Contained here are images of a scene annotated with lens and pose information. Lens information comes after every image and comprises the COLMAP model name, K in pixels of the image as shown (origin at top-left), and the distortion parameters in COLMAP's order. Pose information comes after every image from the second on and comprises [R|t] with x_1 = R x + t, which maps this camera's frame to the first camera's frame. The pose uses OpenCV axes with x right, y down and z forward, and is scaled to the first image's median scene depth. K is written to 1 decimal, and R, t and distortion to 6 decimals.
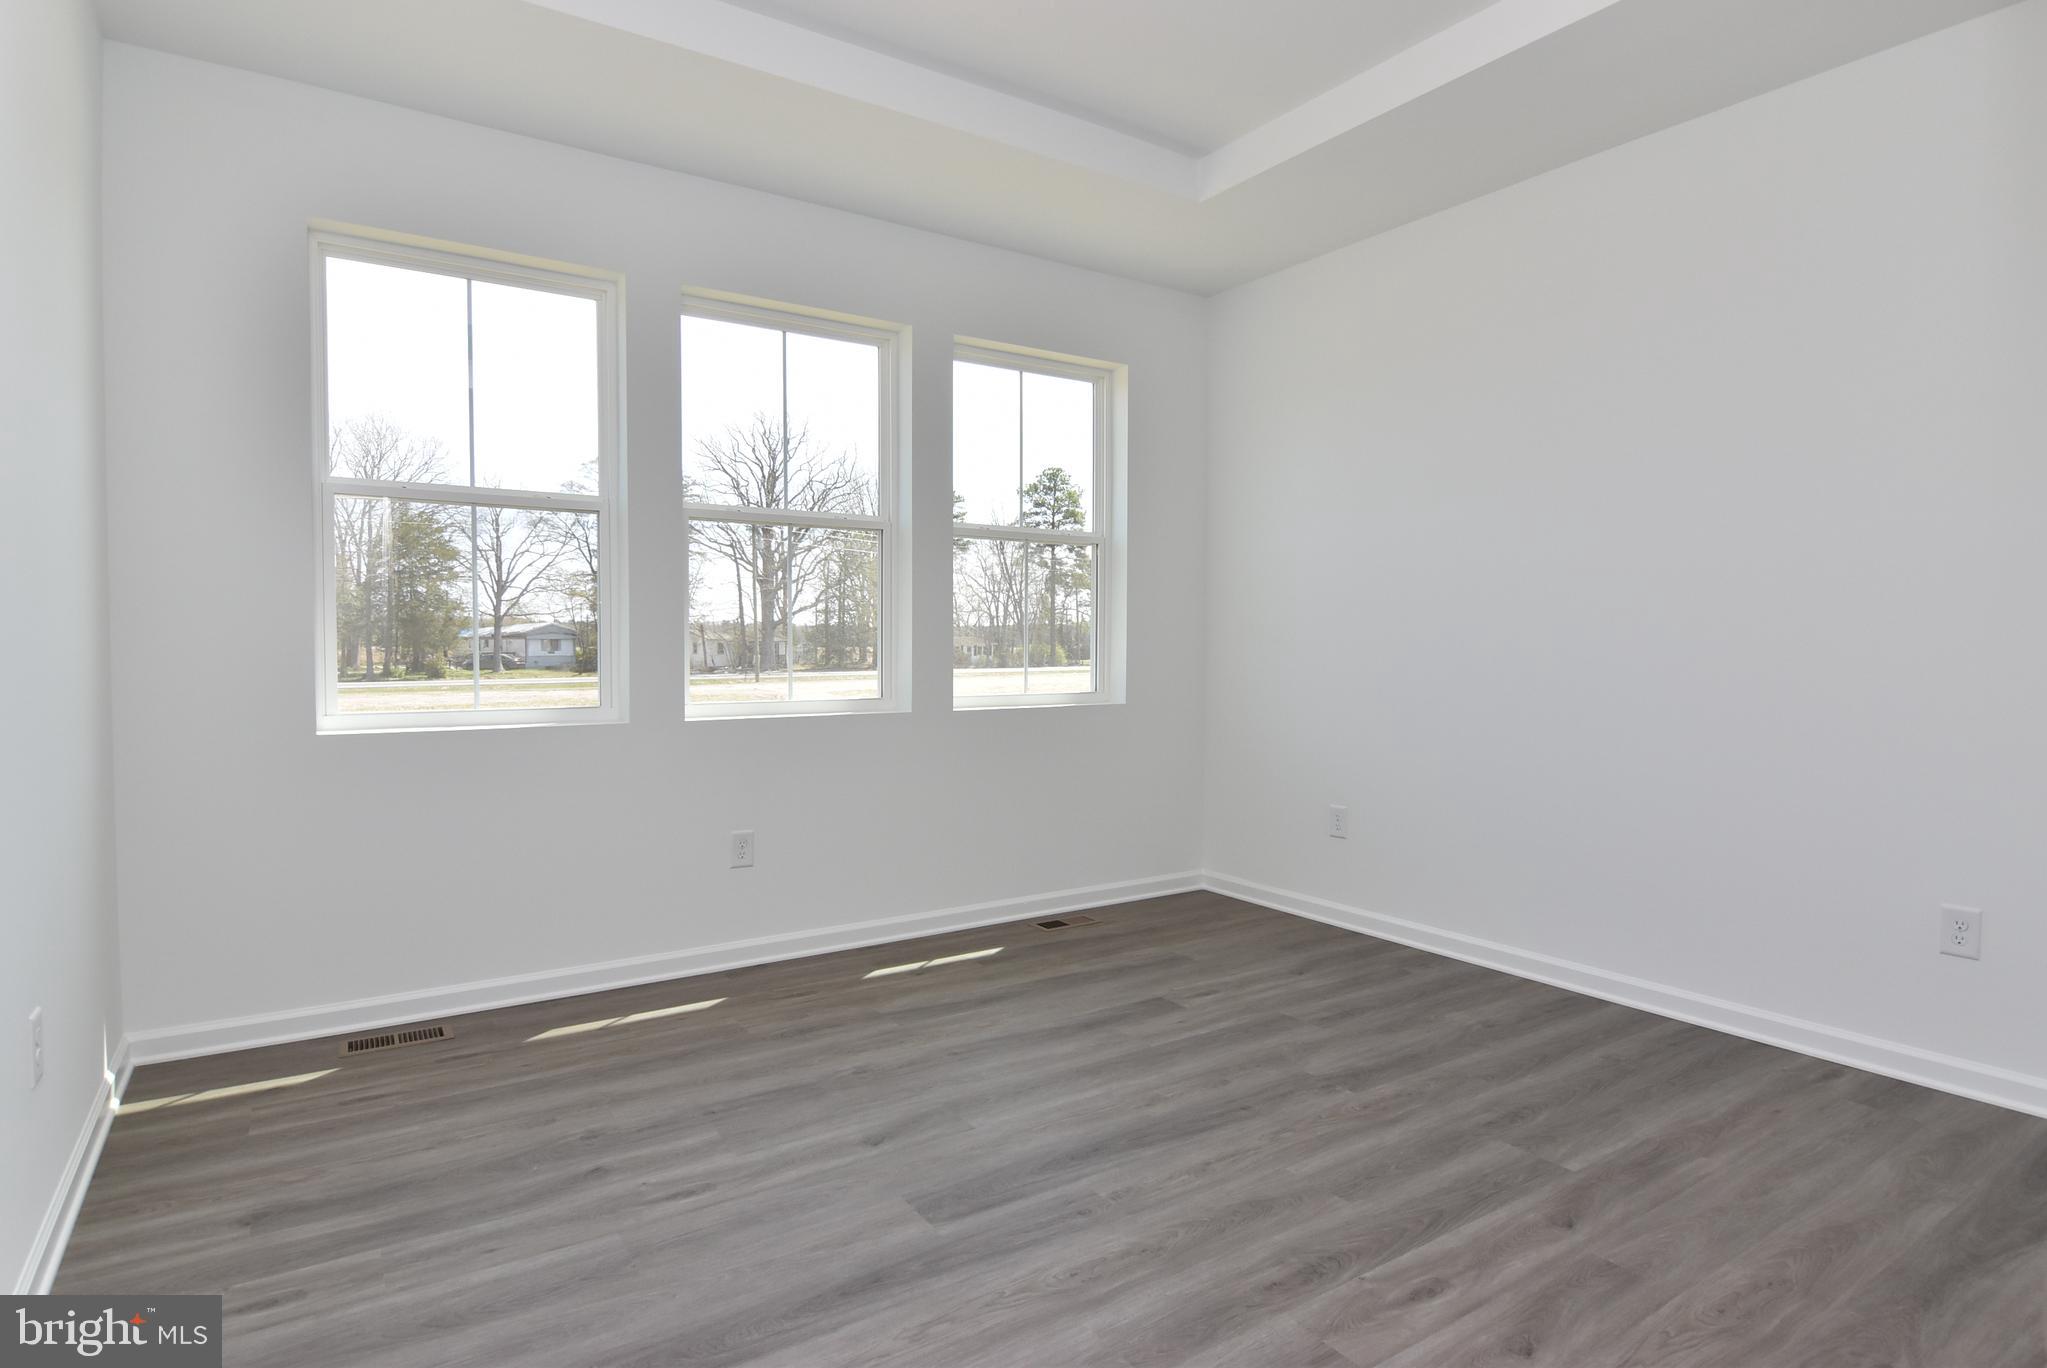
lens RADIAL K [[1090.0, 0, 1030.6], [0, 1090.0, 681.9], [0, 0, 1]] dist [0.003608, -0.020078]
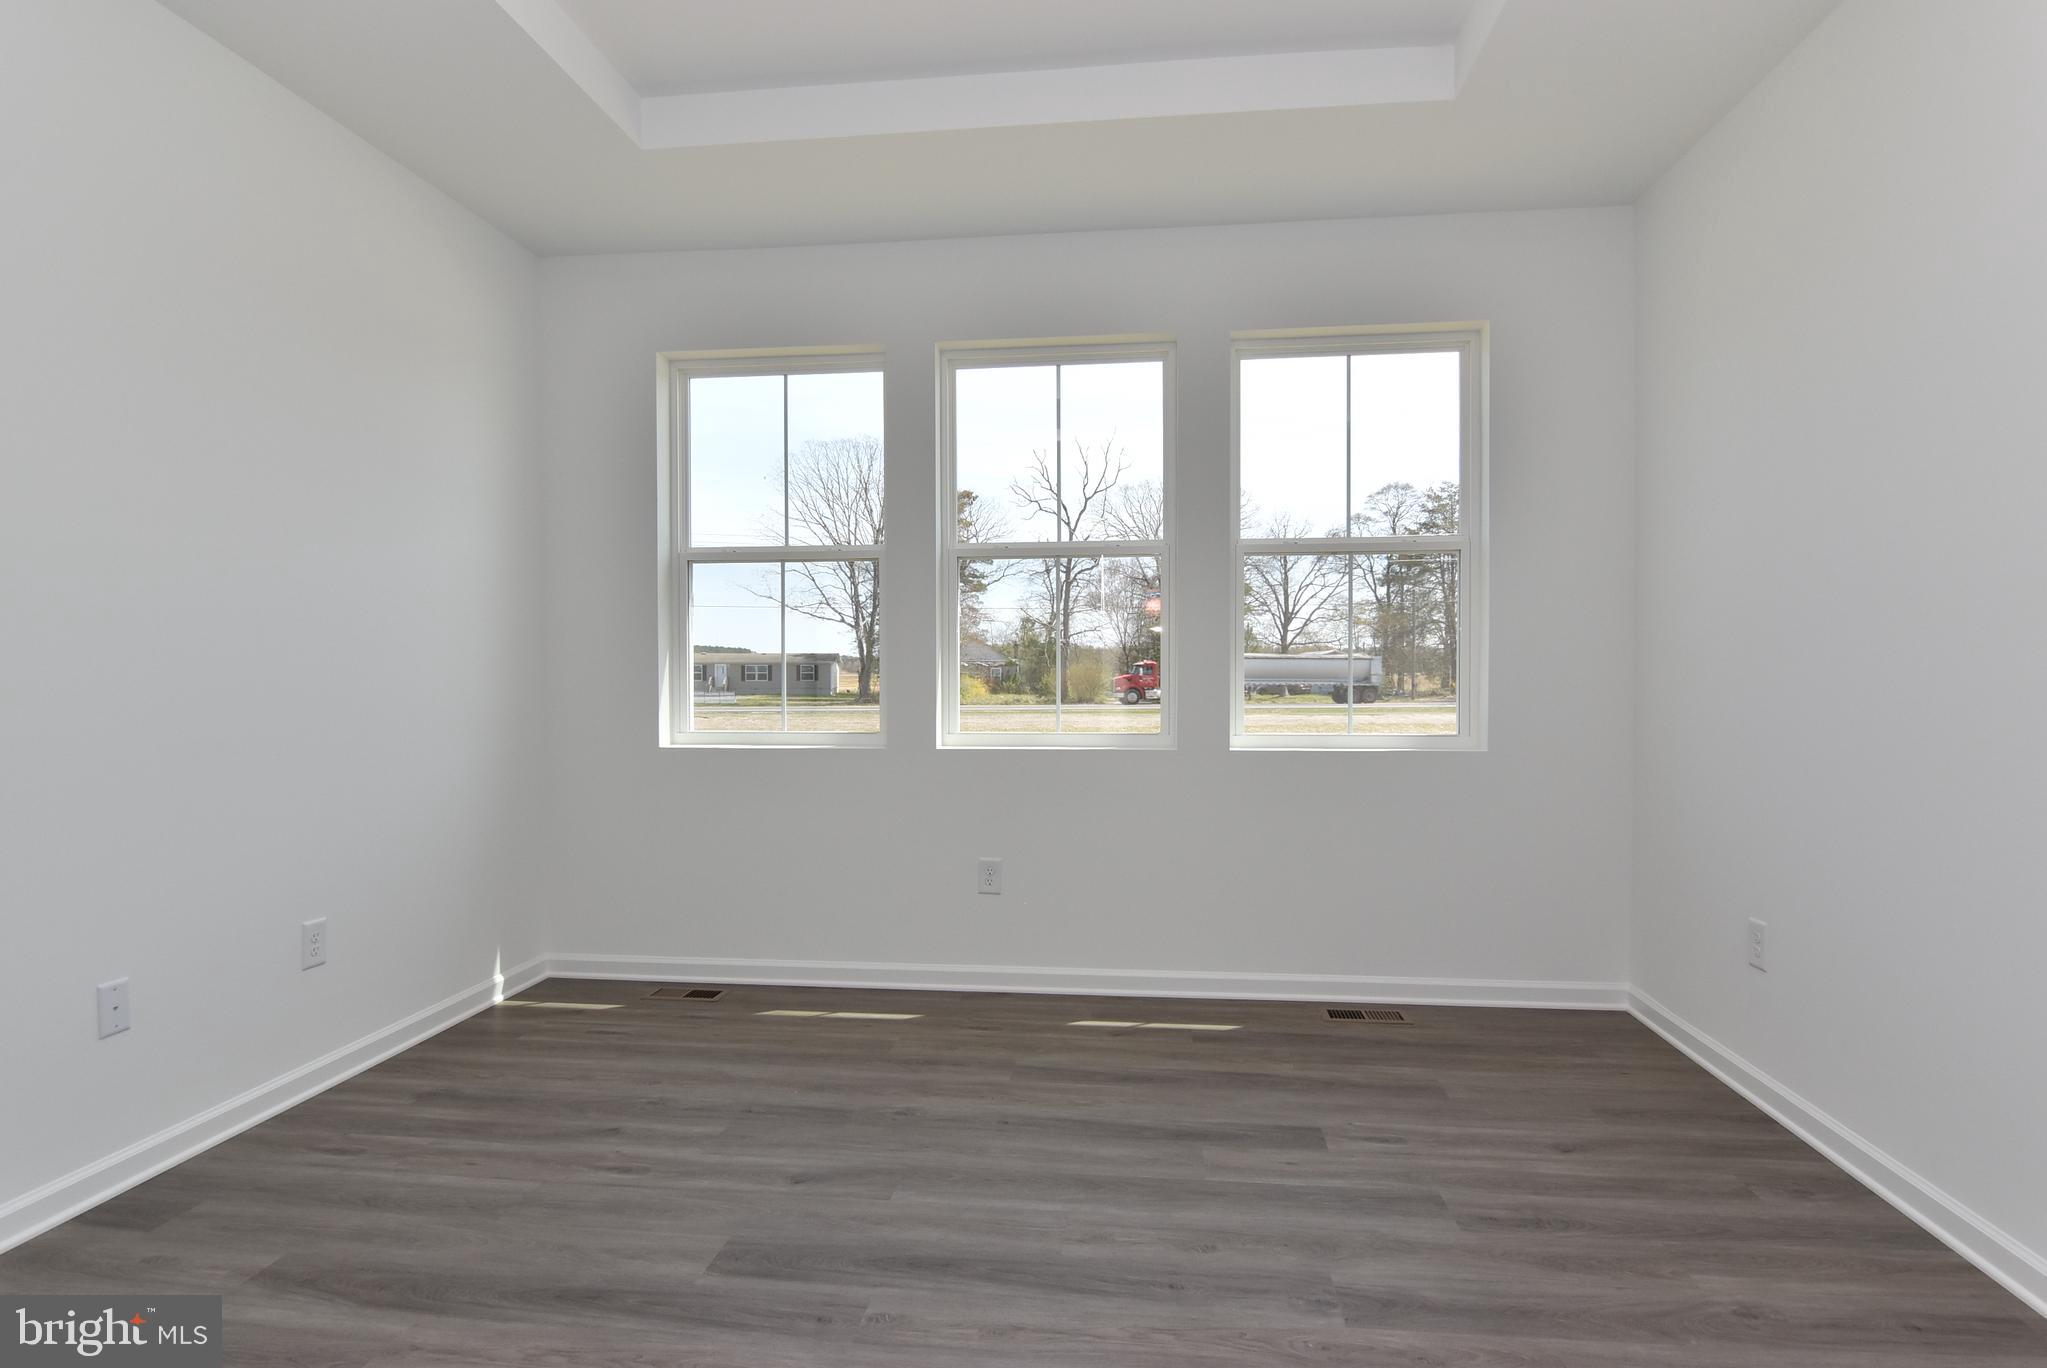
lens RADIAL K [[1090.0, 0, 1030.6], [0, 1090.0, 681.9], [0, 0, 1]] dist [0.003608, -0.020078]
pose [[0.760811, 0.004022, -0.648961, 0.505817], [-0.019636, 0.999666, -0.016825, -0.015010], [0.648676, 0.025544, 0.760636, 0.282742]]
